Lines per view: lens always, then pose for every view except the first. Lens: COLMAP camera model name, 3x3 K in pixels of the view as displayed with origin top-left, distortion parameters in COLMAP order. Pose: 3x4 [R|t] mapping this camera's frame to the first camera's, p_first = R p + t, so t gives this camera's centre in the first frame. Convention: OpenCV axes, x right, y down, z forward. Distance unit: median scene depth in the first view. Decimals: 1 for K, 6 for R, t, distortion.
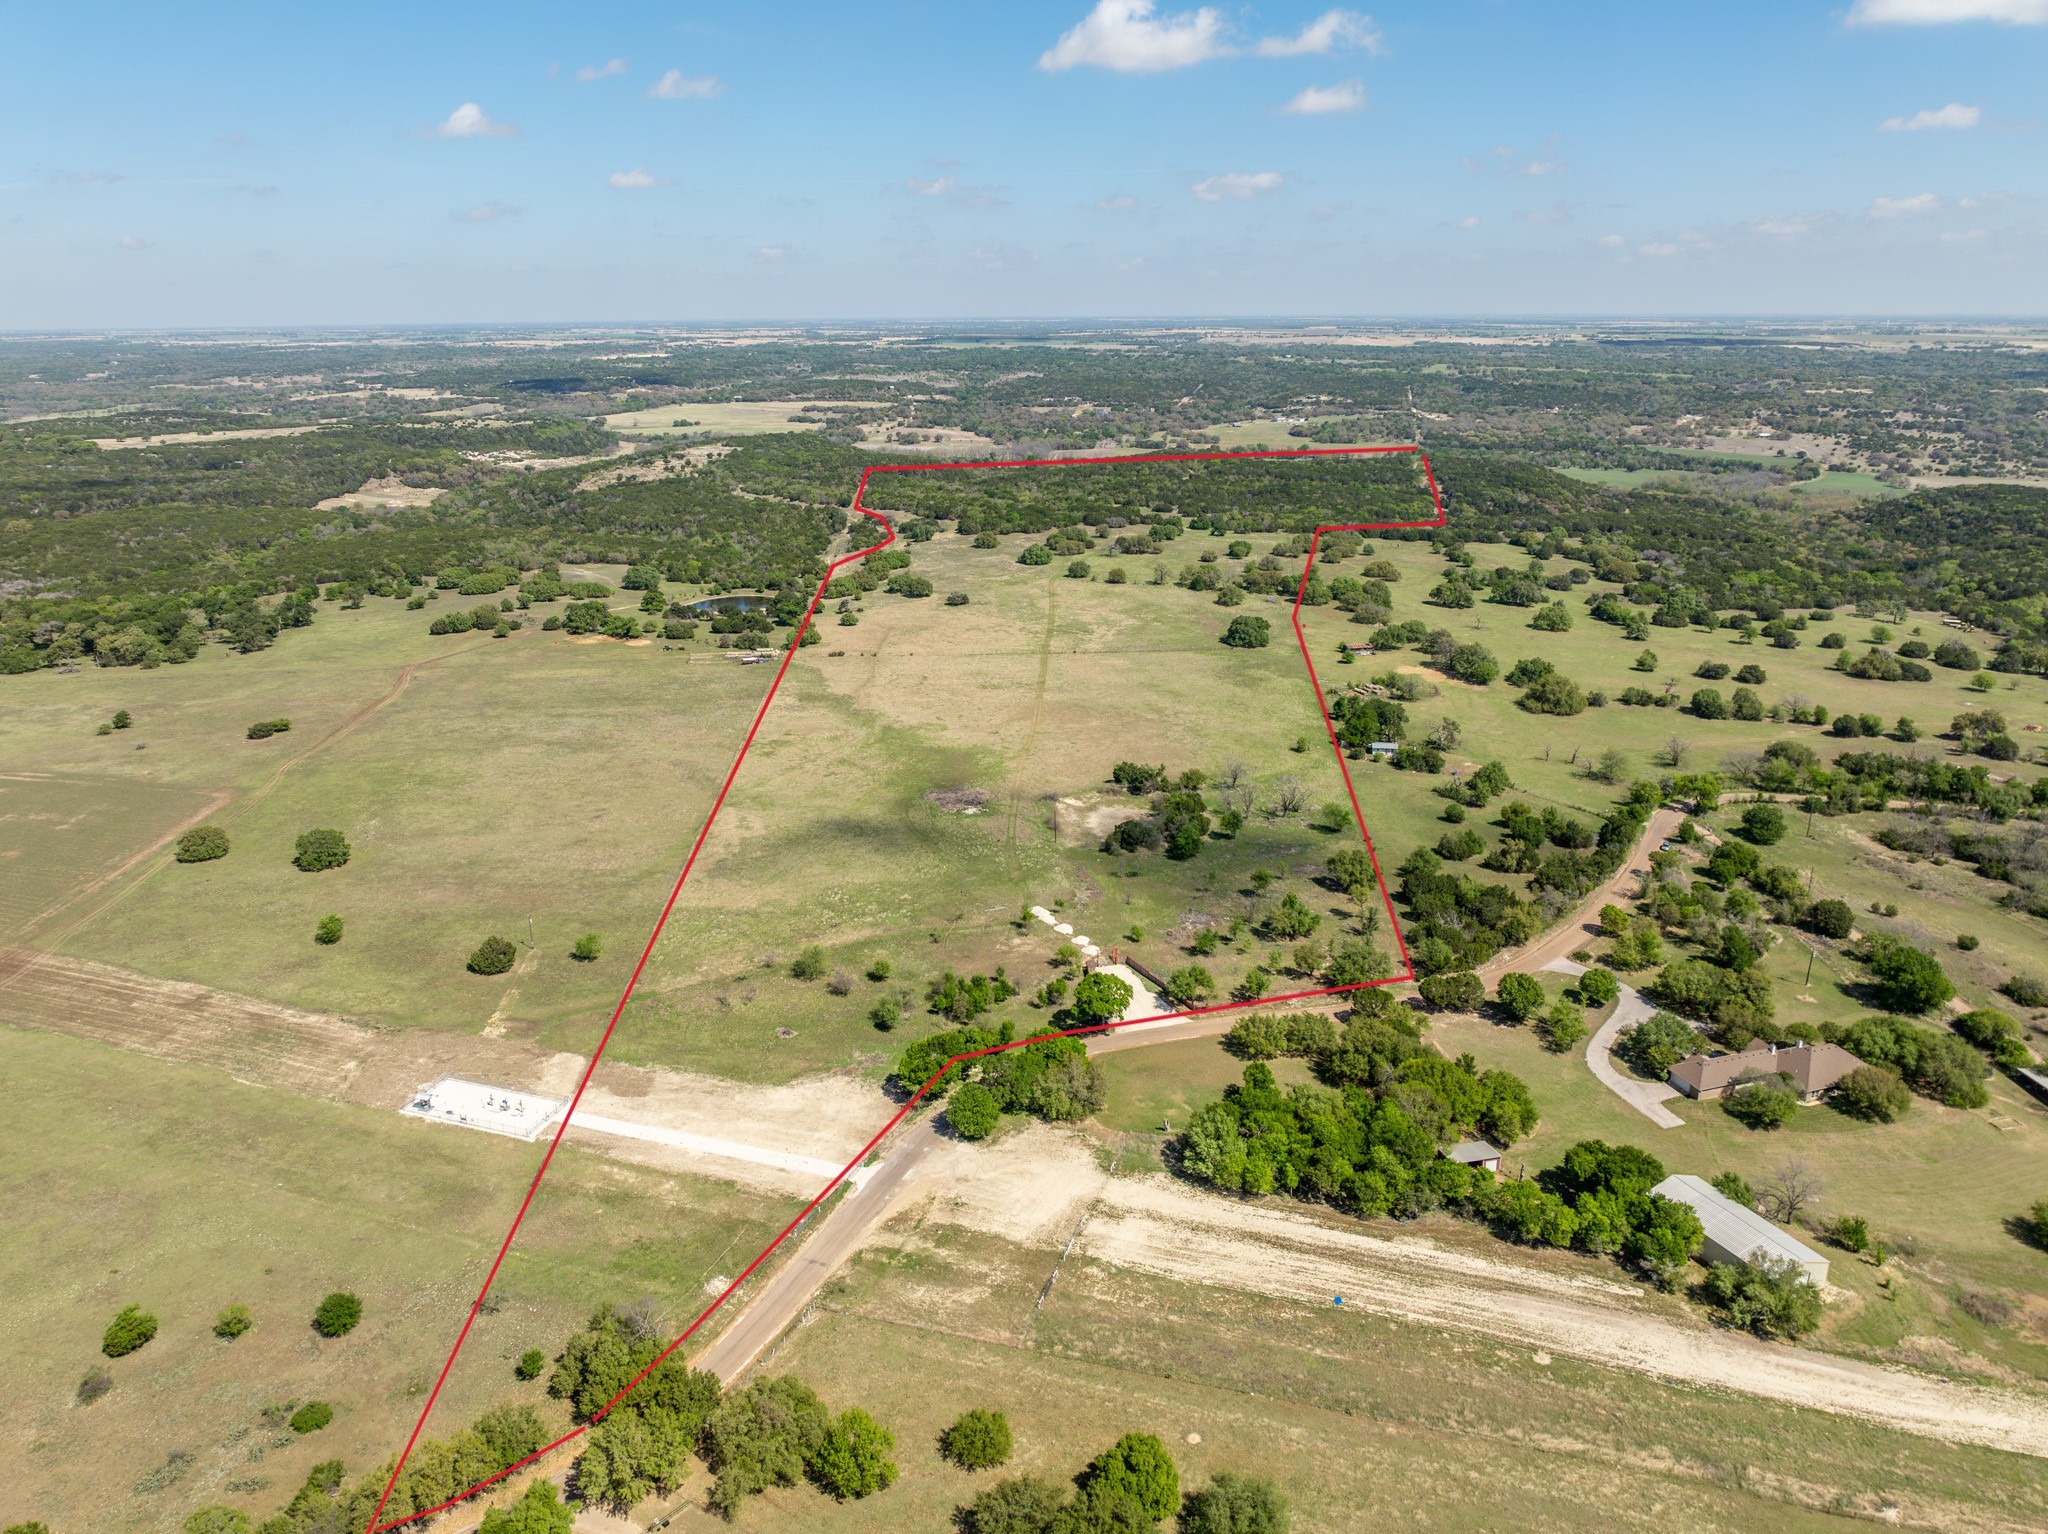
lens RADIAL K [[1446.3, 0, 1025.2], [0, 1446.3, 763.3], [0, 0, 1]] dist [-0.029813, 0.015380]
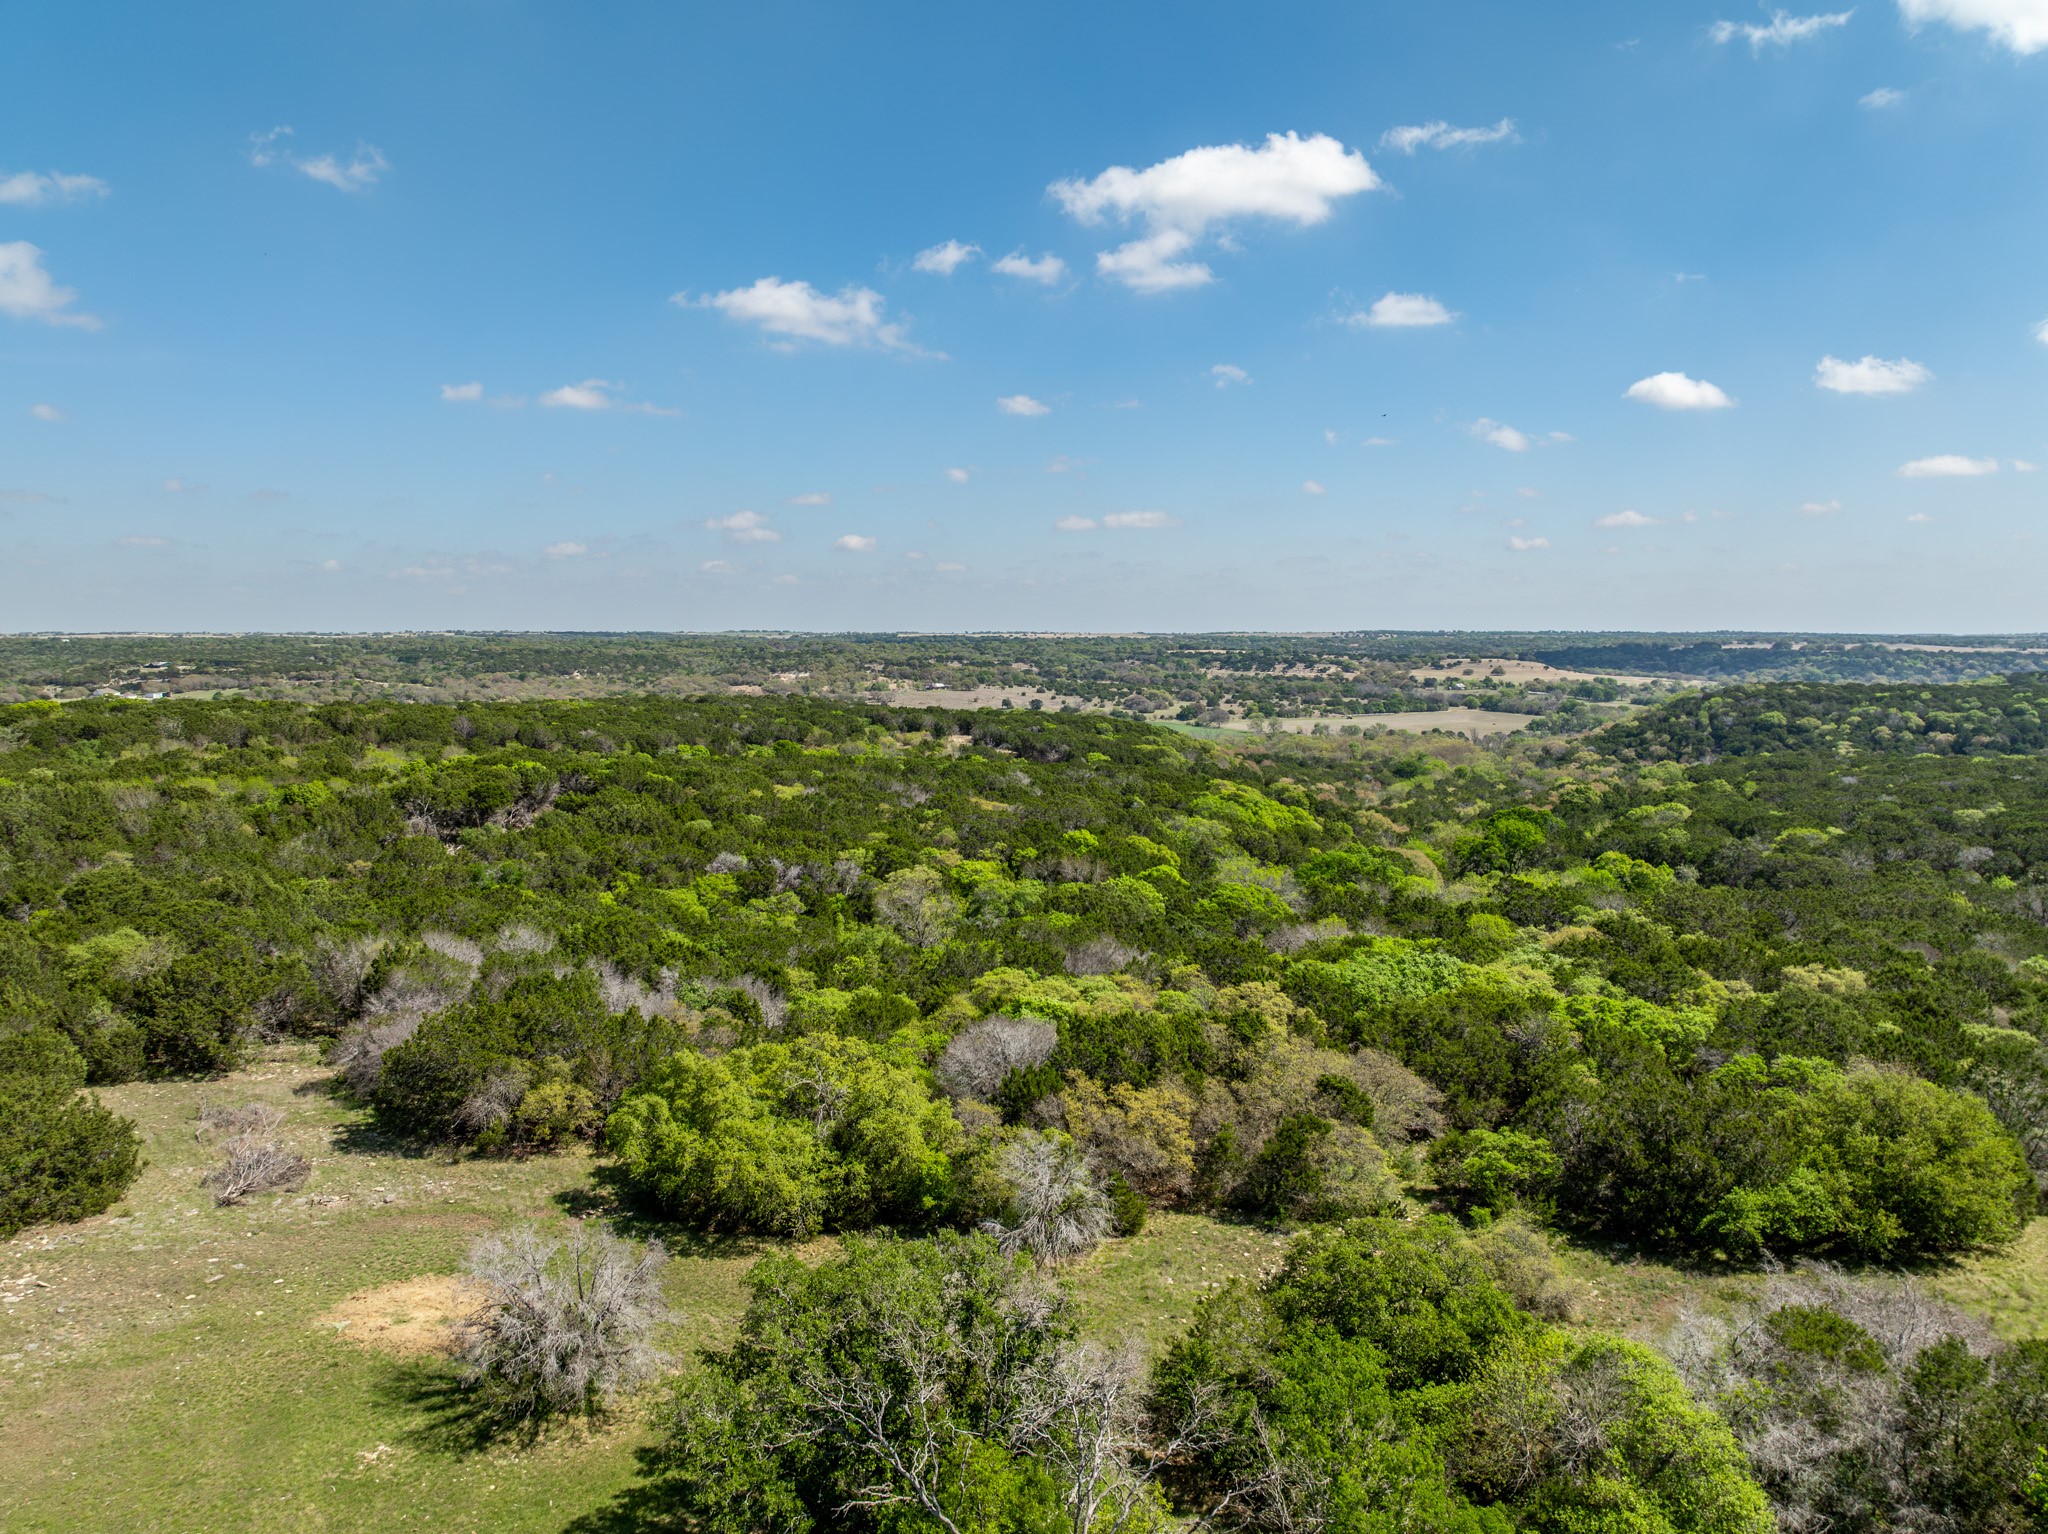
lens RADIAL K [[1446.3, 0, 1025.2], [0, 1446.3, 763.3], [0, 0, 1]] dist [-0.029813, 0.015380]
pose [[0.708802, -0.055980, 0.703183, 0.101907], [0.207463, 0.969302, -0.131956, -0.170174], [-0.674210, 0.239415, 0.698657, 0.911801]]
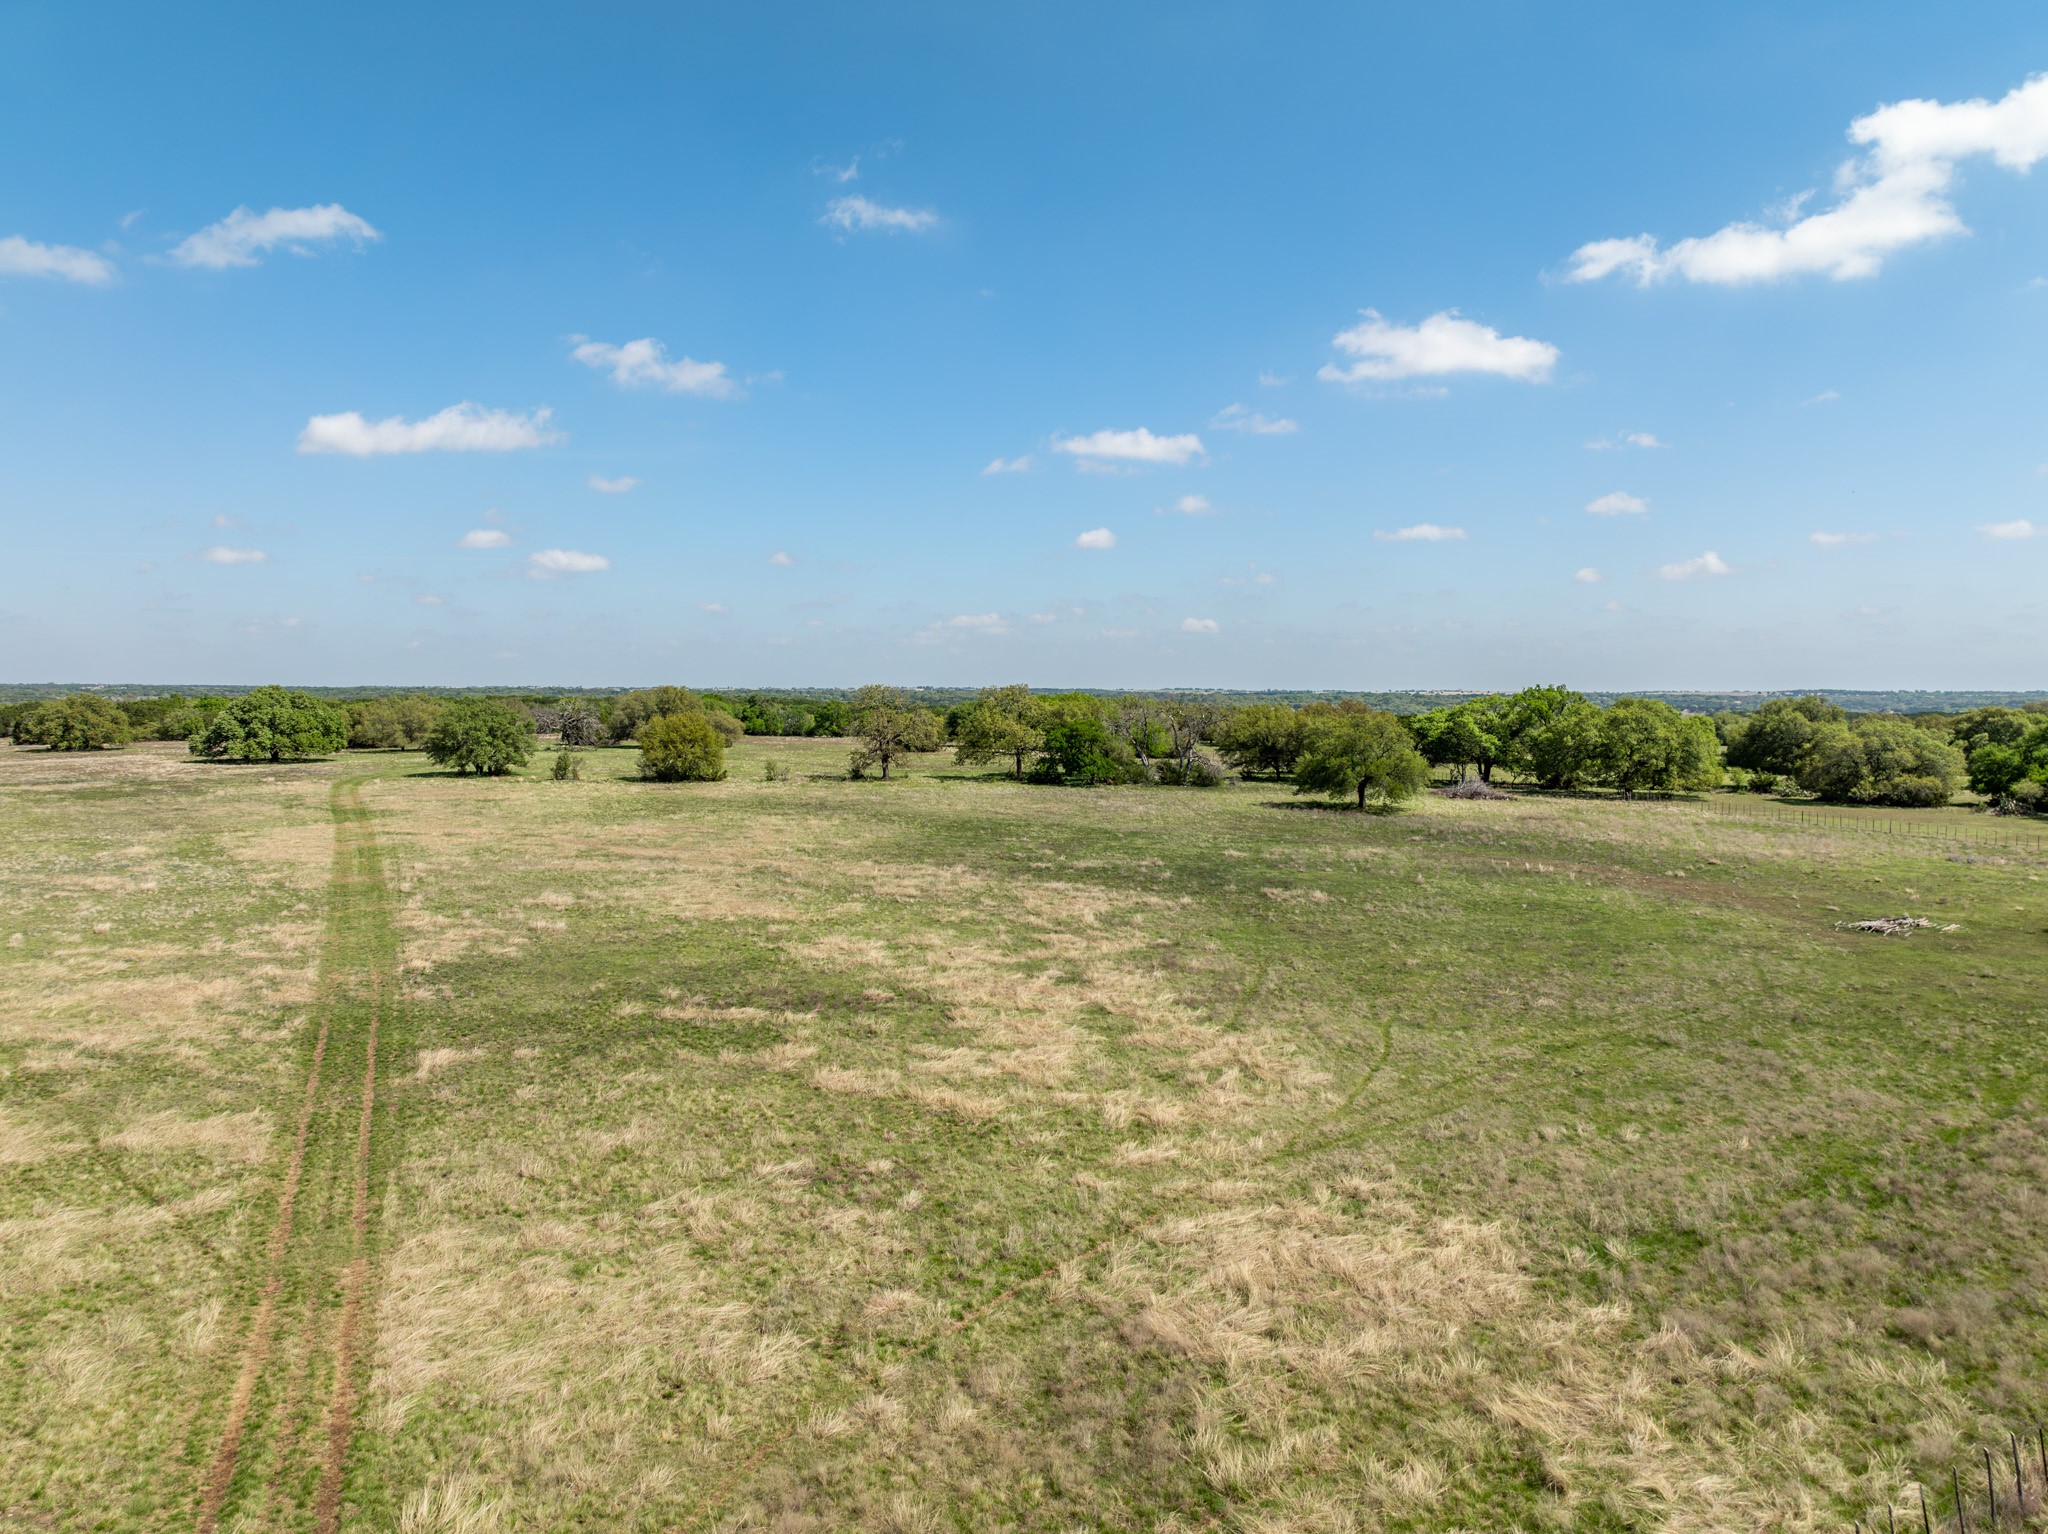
lens RADIAL K [[1469.1, 0, 1029.0], [0, 1469.1, 741.5], [0, 0, 1]] dist [-0.065895, 0.055206]
pose [[0.893314, -0.008862, 0.449346, 0.009258], [0.128715, 0.962971, -0.236896, -0.053548], [-0.430607, 0.269460, 0.861376, 0.582566]]
